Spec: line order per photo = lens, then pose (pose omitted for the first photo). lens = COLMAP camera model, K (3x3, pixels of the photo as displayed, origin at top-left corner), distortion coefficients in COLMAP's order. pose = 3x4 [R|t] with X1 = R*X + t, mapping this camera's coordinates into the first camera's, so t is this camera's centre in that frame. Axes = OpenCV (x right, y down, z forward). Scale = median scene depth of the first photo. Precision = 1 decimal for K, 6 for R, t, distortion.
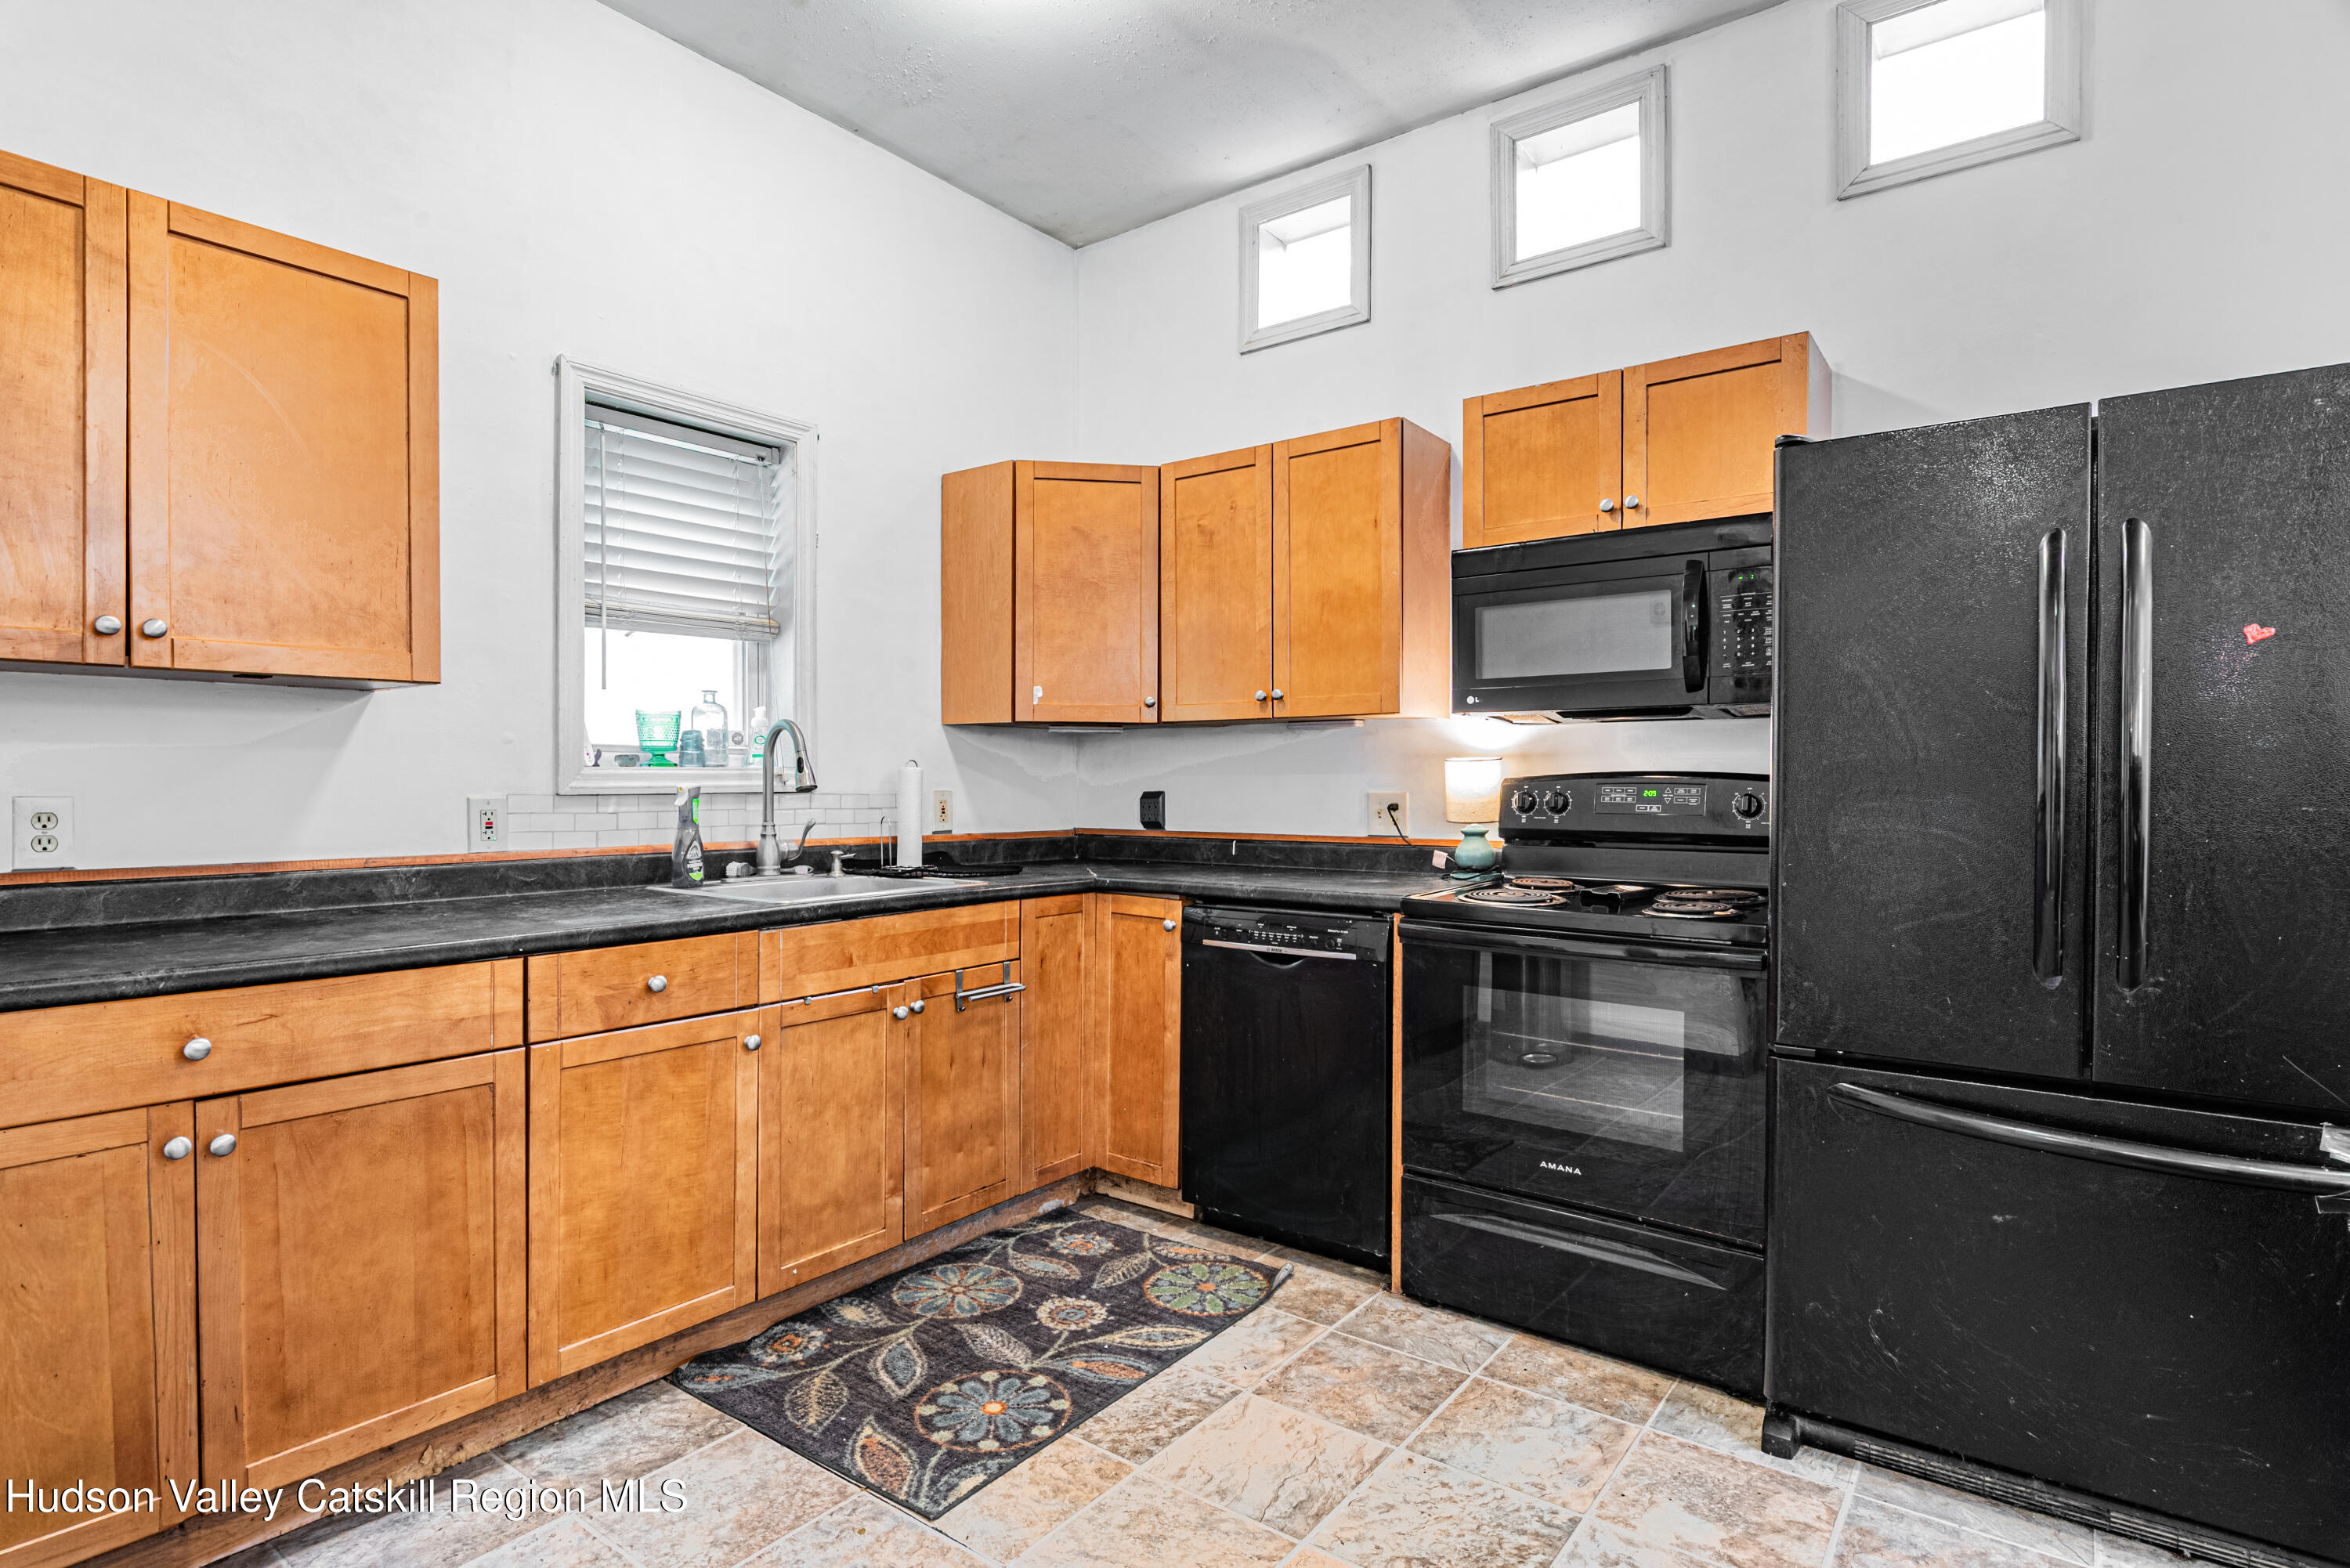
lens RADIAL K [[1191.7, 0, 1162.9], [0, 1191.7, 794.5], [0, 0, 1]] dist [-0.006218, -0.002402]
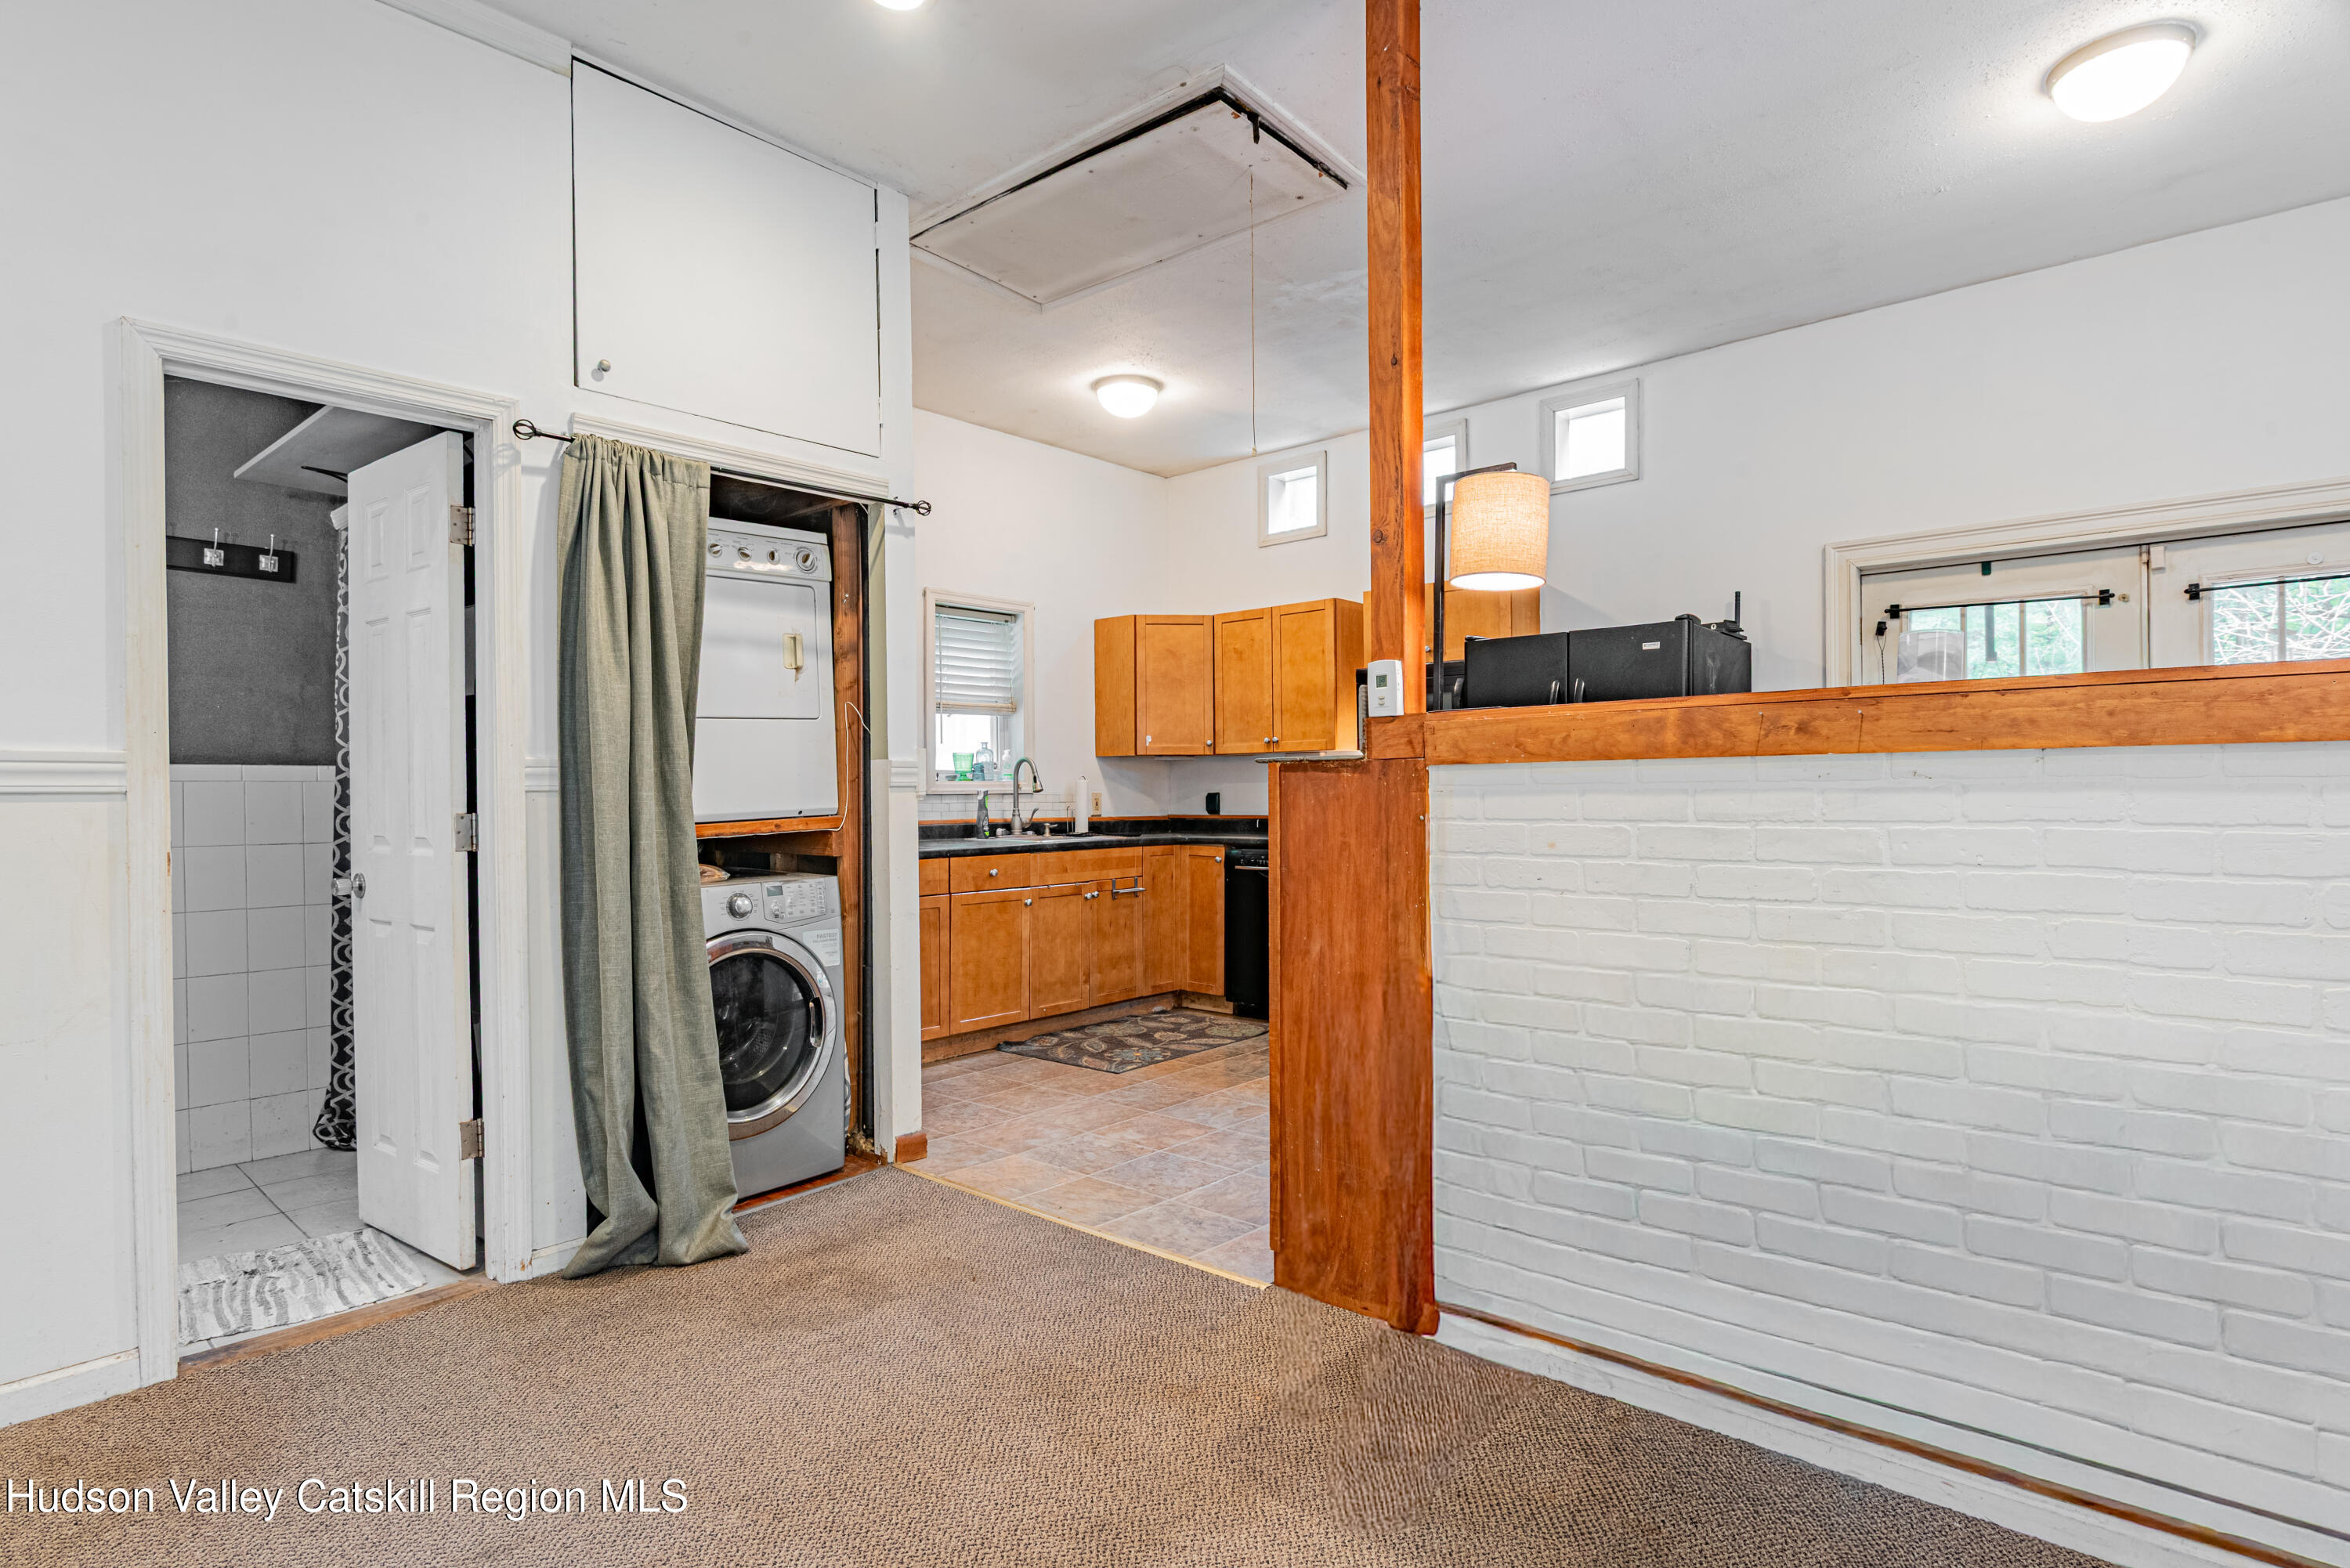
lens RADIAL K [[1191.7, 0, 1162.9], [0, 1191.7, 794.5], [0, 0, 1]] dist [-0.006218, -0.002402]
pose [[0.997341, -0.008457, -0.072388, 0.056946], [0.007665, 0.999908, -0.011213, 0.024034], [0.072476, 0.010628, 0.997314, -0.950796]]
